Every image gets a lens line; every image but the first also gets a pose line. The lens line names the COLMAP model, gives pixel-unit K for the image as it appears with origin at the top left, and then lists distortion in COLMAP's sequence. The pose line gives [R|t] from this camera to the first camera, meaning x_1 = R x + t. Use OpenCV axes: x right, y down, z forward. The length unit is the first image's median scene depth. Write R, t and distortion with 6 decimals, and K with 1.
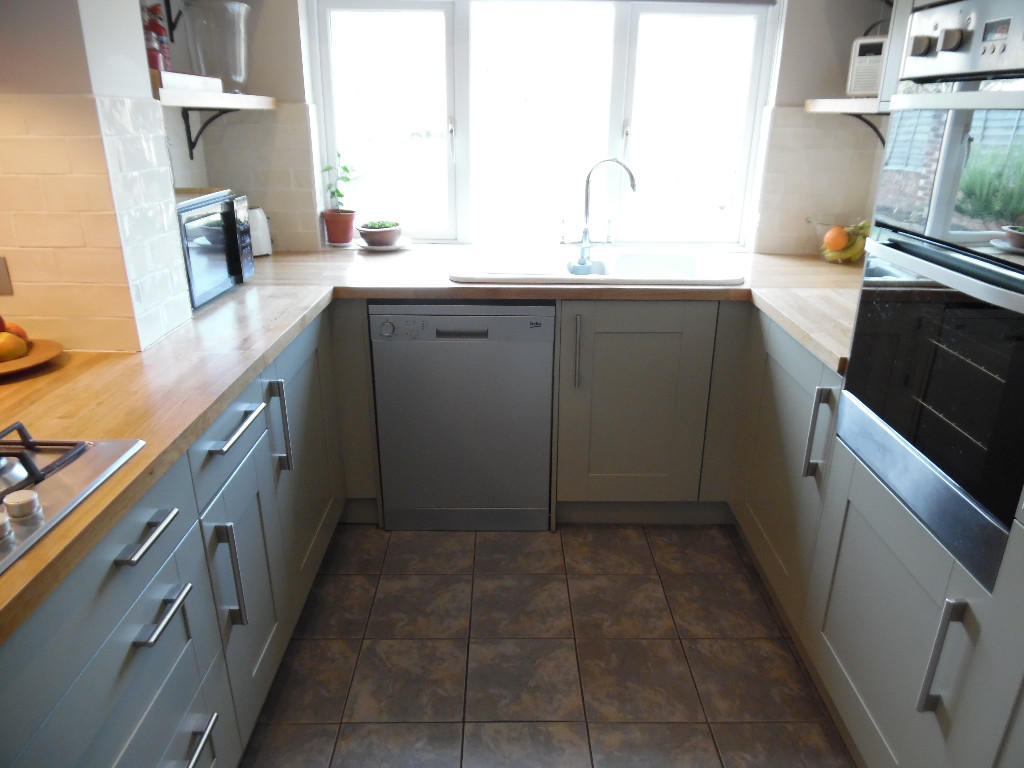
lens RADIAL K [[716.9, 0, 513.0], [0, 716.9, 390.7], [0, 0, 1]] dist [-0.014788, -0.002281]
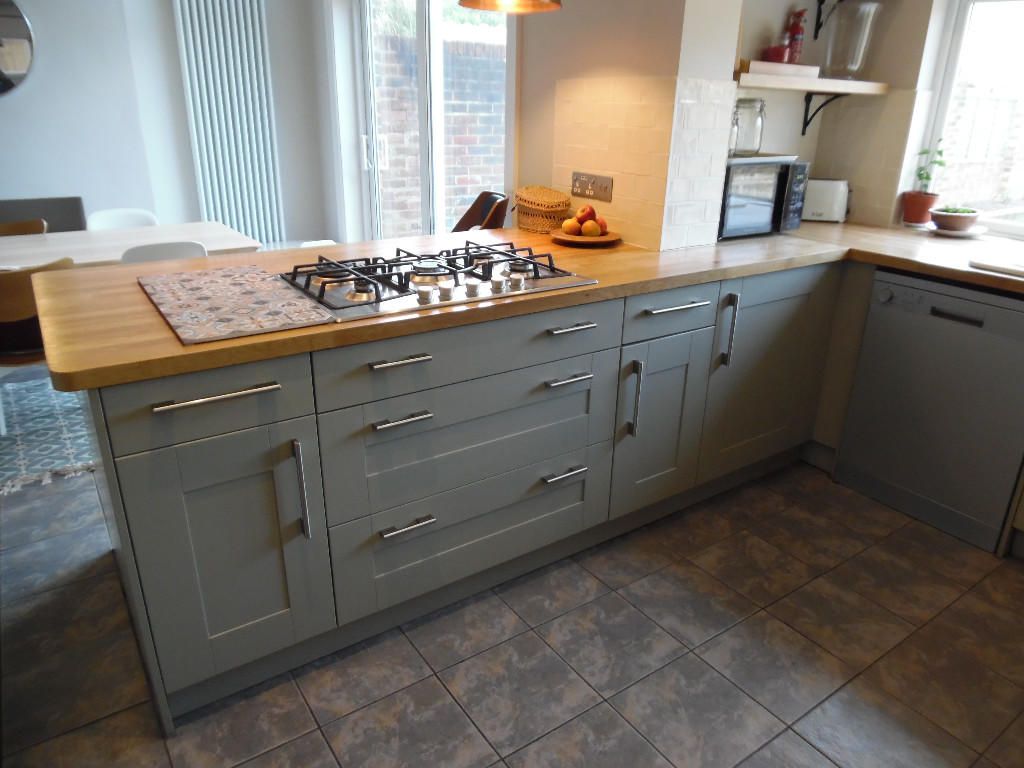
lens RADIAL K [[715.4, 0, 515.9], [0, 715.4, 379.5], [0, 0, 1]] dist [-0.001620, -0.004694]
pose [[0.568093, 0.305716, -0.764073, 0.372183], [-0.316085, 0.938283, 0.140409, 0.057443], [0.759842, 0.161747, 0.629665, -0.082593]]
